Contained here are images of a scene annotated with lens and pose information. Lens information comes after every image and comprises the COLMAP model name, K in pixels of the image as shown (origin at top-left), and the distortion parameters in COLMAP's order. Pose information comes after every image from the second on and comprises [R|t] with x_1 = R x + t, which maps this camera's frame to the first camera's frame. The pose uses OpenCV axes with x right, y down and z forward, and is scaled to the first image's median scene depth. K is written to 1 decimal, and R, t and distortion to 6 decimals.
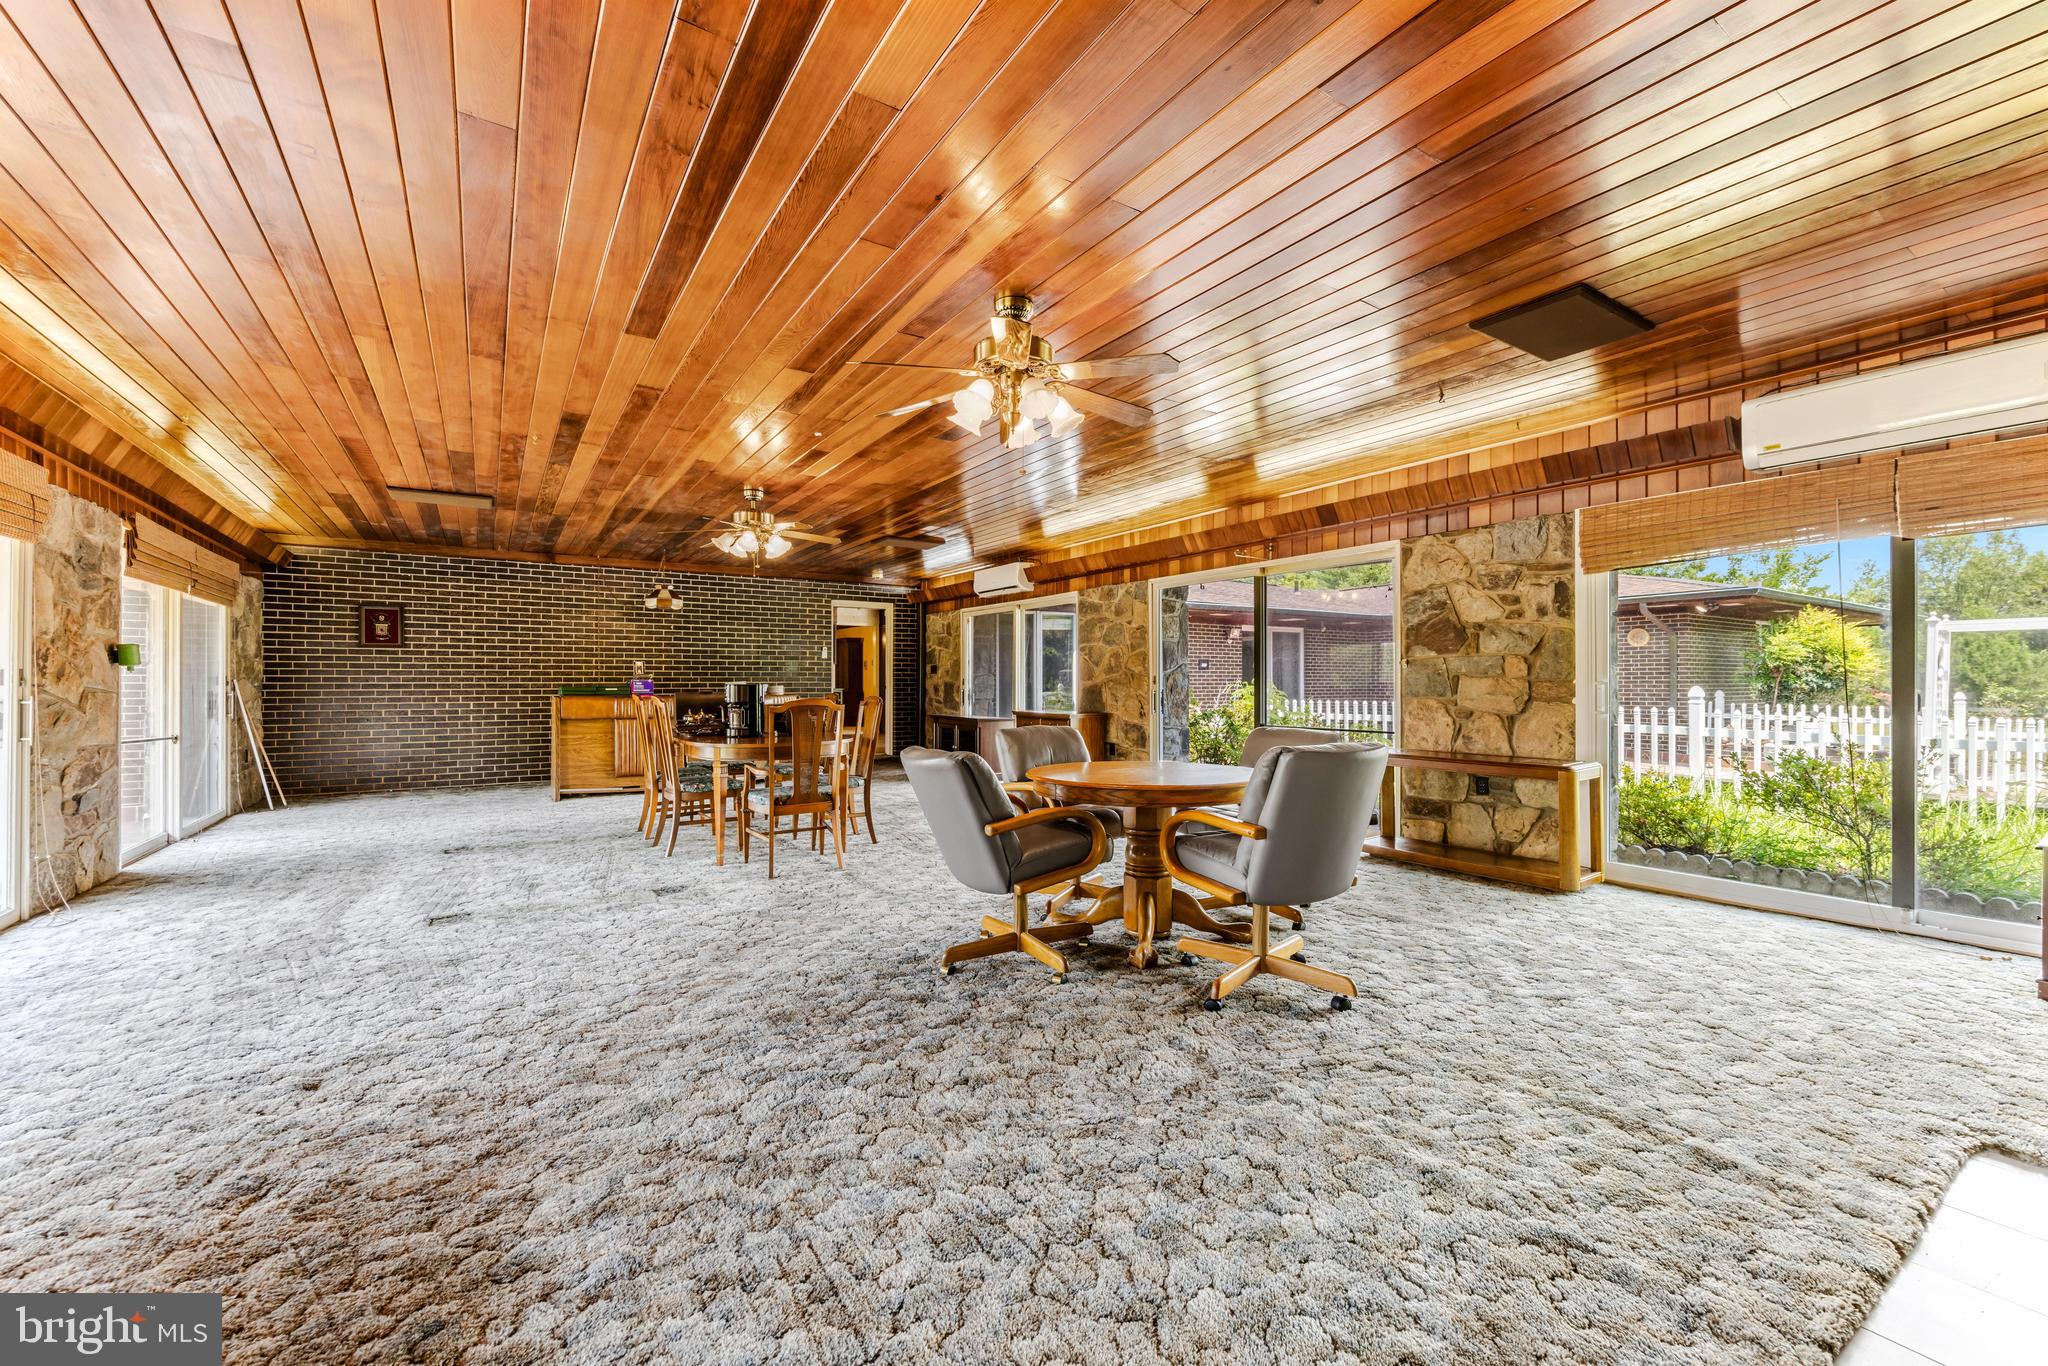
lens RADIAL K [[820.4, 0, 1020.6], [0, 820.4, 680.9], [0, 0, 1]] dist [-0.001145, -0.000061]
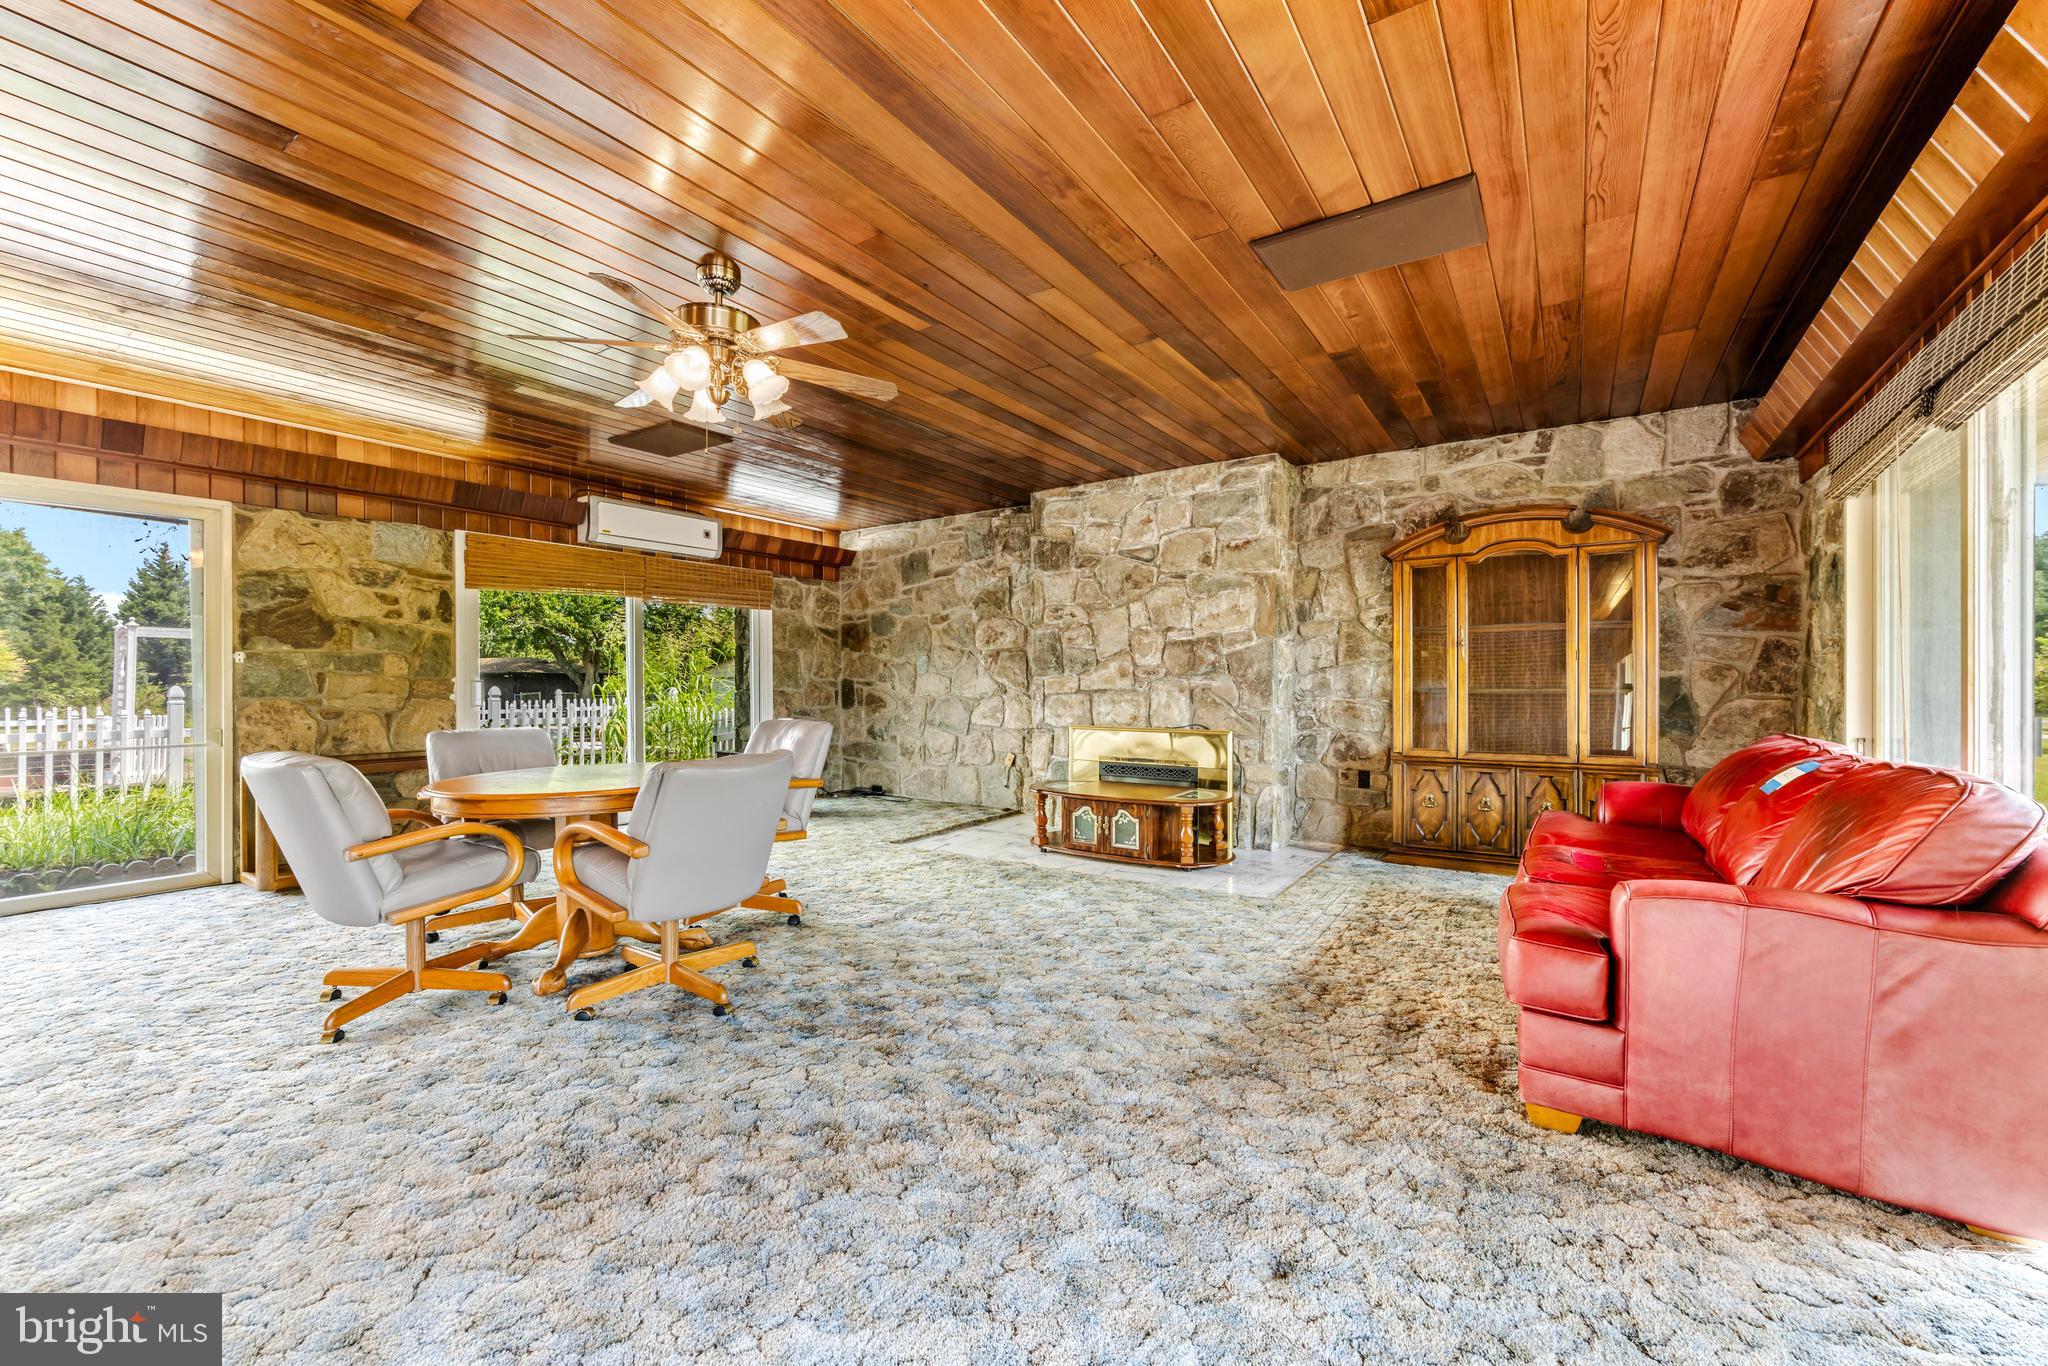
lens RADIAL K [[819.2, 0, 1024.0], [0, 819.2, 683.0], [0, 0, 1]] dist [-0.001382, 0.000054]
pose [[-0.391251, -0.001117, 0.920283, -0.644021], [0.000294, 0.999999, 0.001339, 0.003723], [-0.920284, 0.000794, -0.391250, 0.668578]]
